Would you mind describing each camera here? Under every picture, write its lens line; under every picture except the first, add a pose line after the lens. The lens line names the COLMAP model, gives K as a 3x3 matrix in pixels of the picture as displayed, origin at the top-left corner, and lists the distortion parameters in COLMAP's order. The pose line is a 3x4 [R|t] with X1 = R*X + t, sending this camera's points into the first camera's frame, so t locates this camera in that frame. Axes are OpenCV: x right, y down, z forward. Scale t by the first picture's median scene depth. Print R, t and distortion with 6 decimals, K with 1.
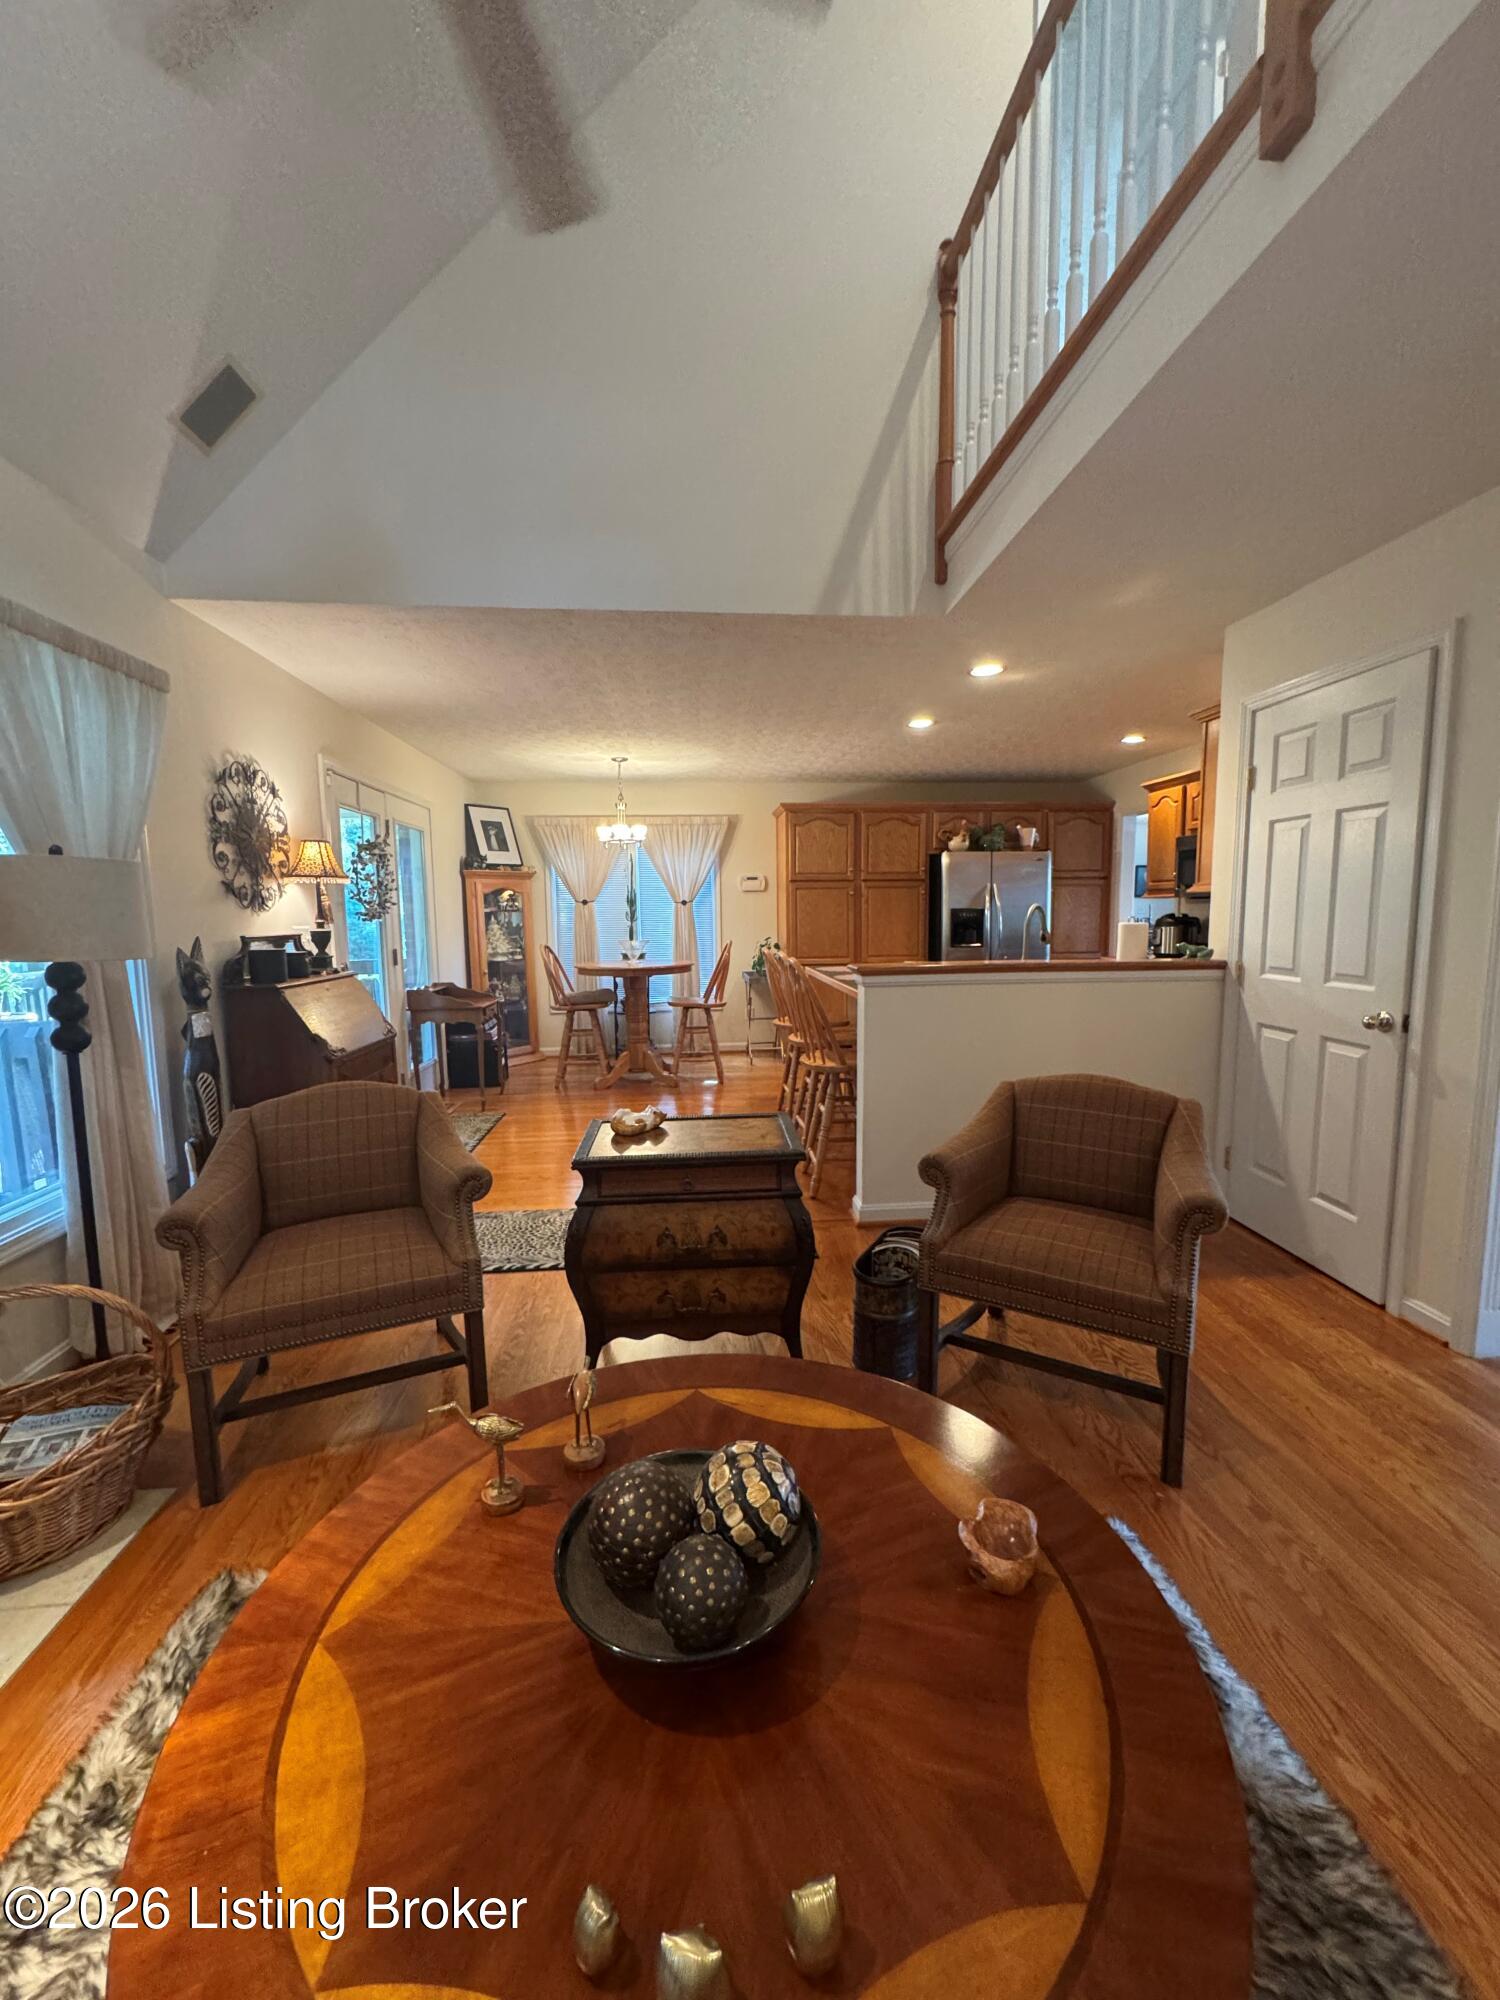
lens RADIAL K [[796.7, 0, 752.2], [0, 796.7, 1000.3], [0, 0, 1]] dist [-0.002801, 0.000584]
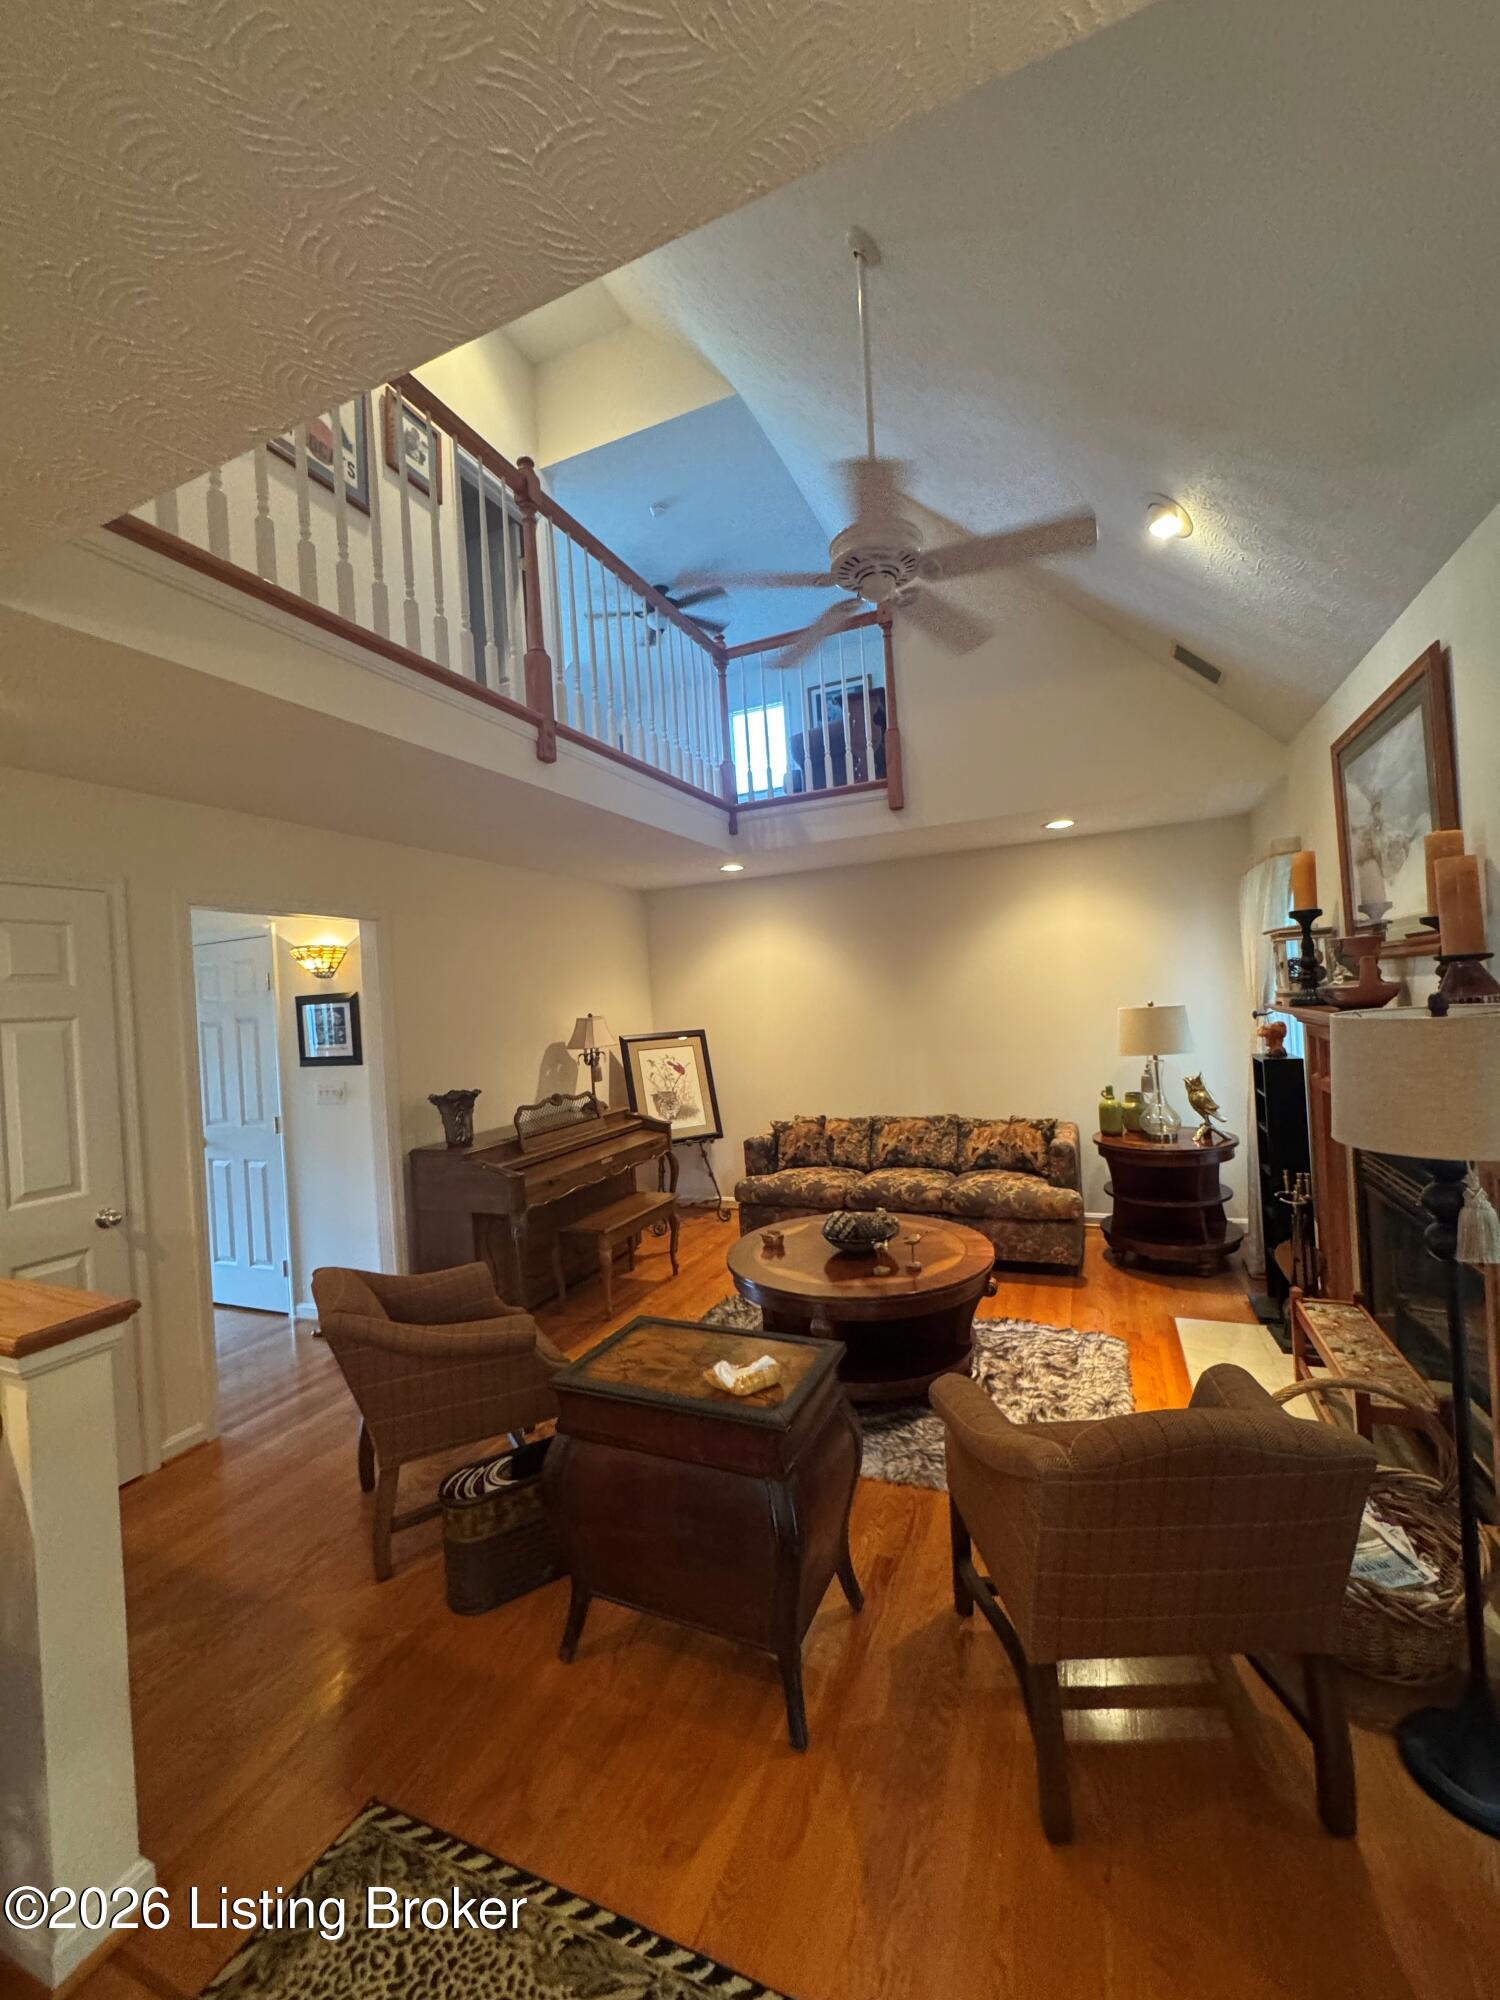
lens RADIAL K [[796.7, 0, 752.2], [0, 796.7, 1000.3], [0, 0, 1]] dist [-0.002801, 0.000584]
pose [[-0.881183, 0.064699, 0.468328, -0.189939], [0.124659, 0.987333, 0.098153, -0.100182], [-0.456045, 0.144871, -0.878086, 0.579581]]
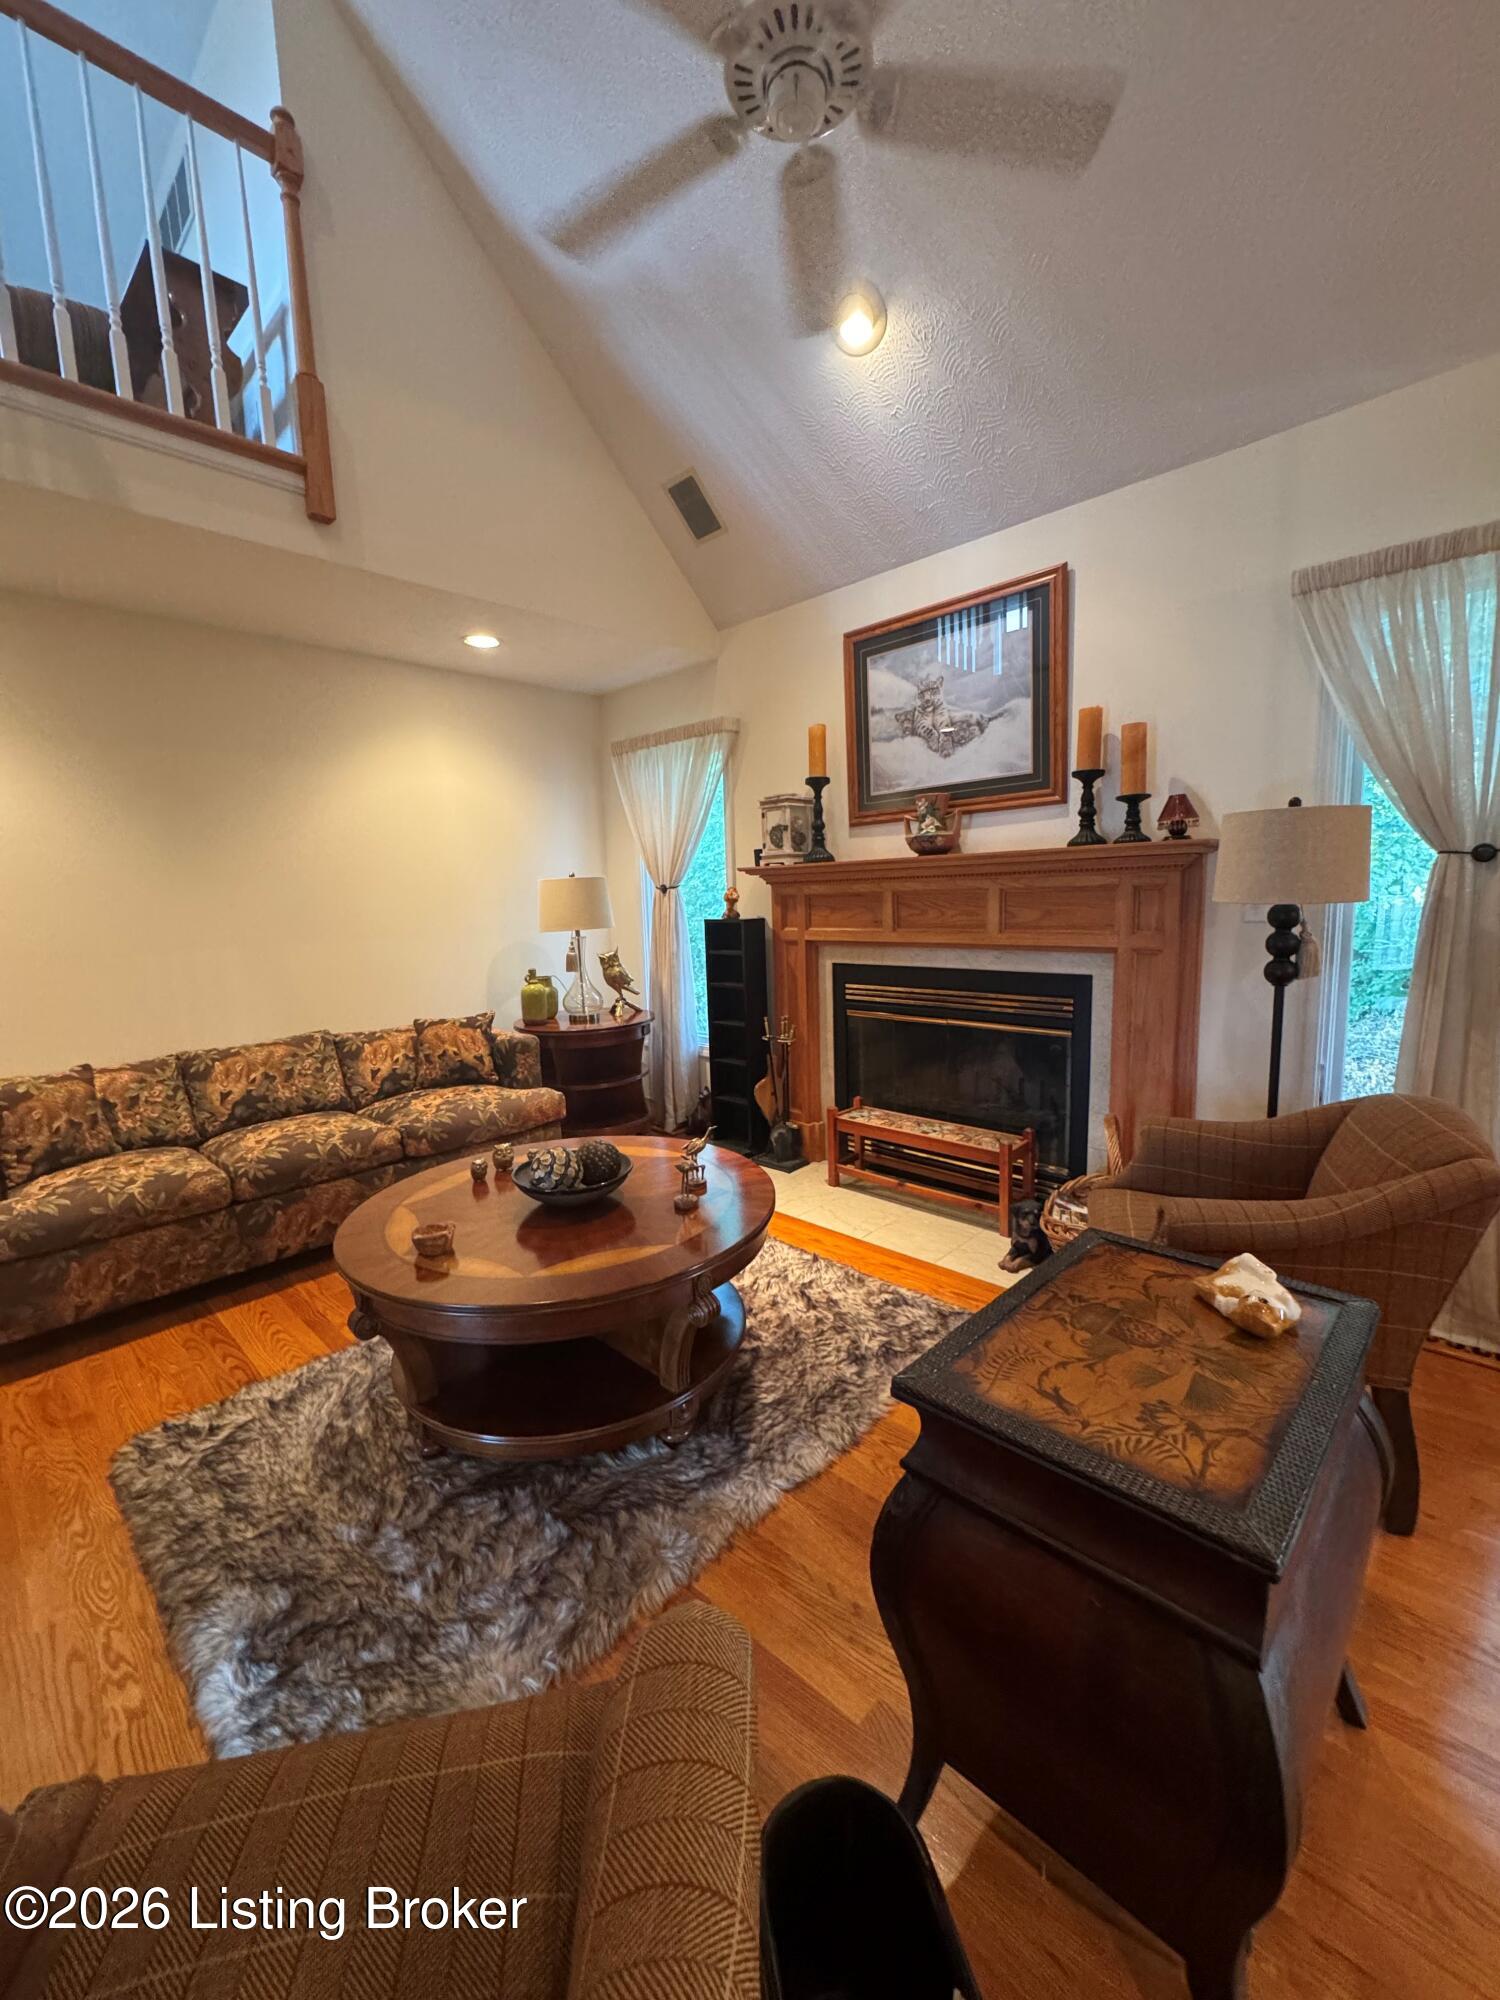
lens RADIAL K [[796.7, 0, 752.2], [0, 796.7, 1000.3], [0, 0, 1]] dist [-0.002801, 0.000584]
pose [[-0.749877, 0.122911, -0.650060, 0.132709], [-0.037039, 0.973250, 0.226745, -0.041085], [0.660540, 0.194108, -0.725265, 0.397068]]
